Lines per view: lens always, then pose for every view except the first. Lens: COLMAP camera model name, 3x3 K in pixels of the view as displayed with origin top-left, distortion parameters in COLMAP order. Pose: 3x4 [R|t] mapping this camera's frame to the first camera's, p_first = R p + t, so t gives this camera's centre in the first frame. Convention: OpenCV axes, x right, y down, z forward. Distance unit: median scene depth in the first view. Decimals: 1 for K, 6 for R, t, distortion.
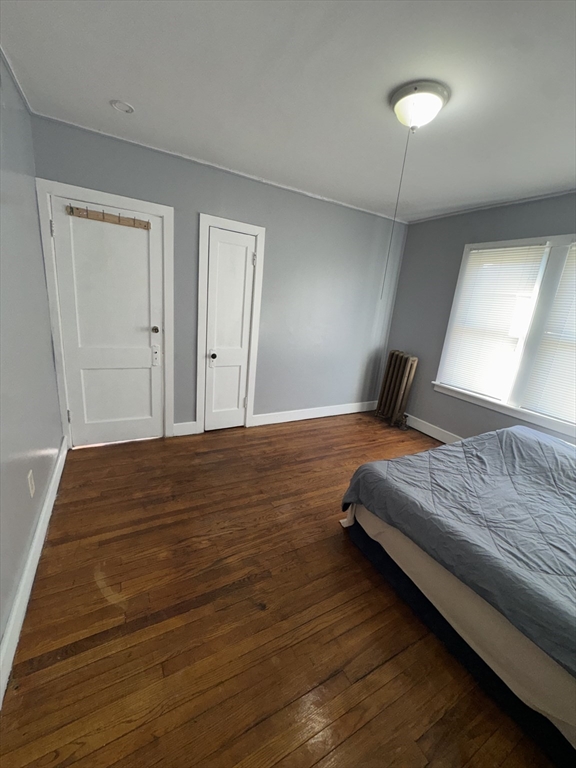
lens RADIAL K [[306.2, 0, 288.0], [0, 306.2, 384.0], [0, 0, 1]] dist [-0.005516, 0.000217]
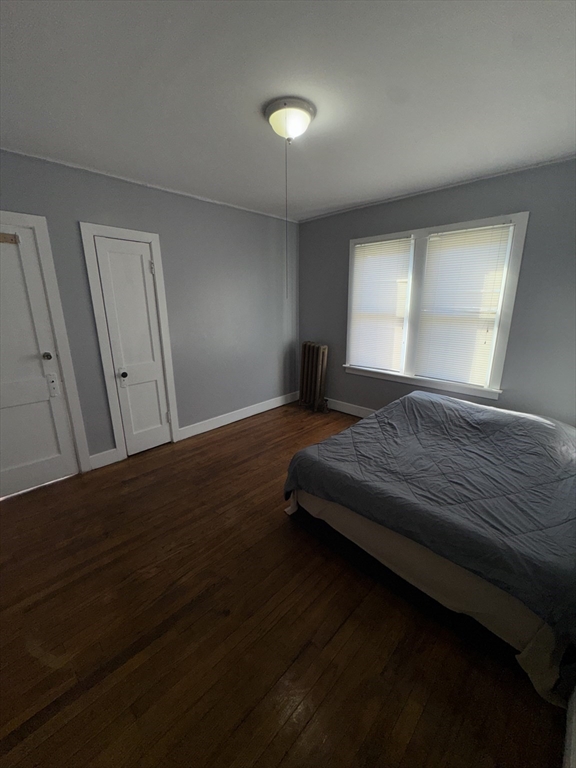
lens RADIAL K [[306.2, 0, 288.0], [0, 306.2, 384.0], [0, 0, 1]] dist [-0.005516, 0.000217]
pose [[0.953017, -0.169931, 0.250762, -0.008631], [0.168668, 0.985312, 0.026681, -0.005892], [-0.251612, 0.016868, 0.967681, -0.026024]]
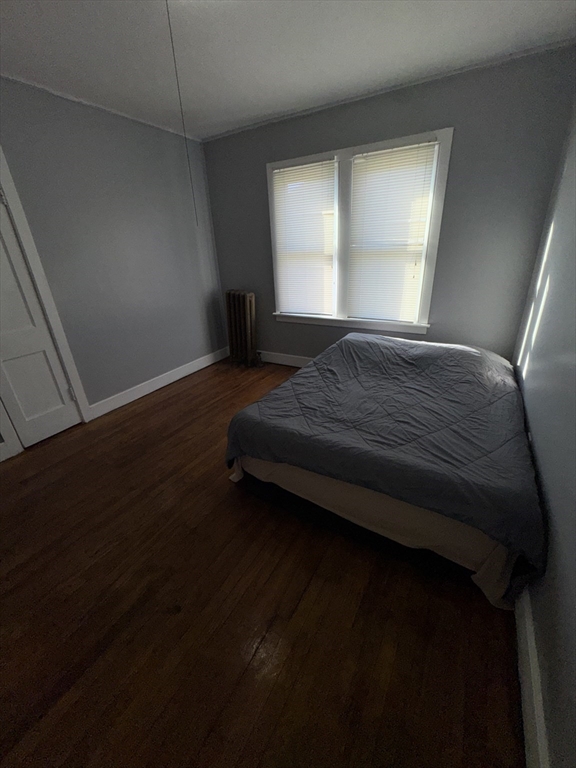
lens RADIAL K [[306.2, 0, 288.0], [0, 306.2, 384.0], [0, 0, 1]] dist [-0.005516, 0.000217]
pose [[0.850578, -0.323128, 0.414856, 0.021435], [0.252421, 0.942984, 0.216946, 0.008409], [-0.461304, -0.079811, 0.883645, 0.084118]]
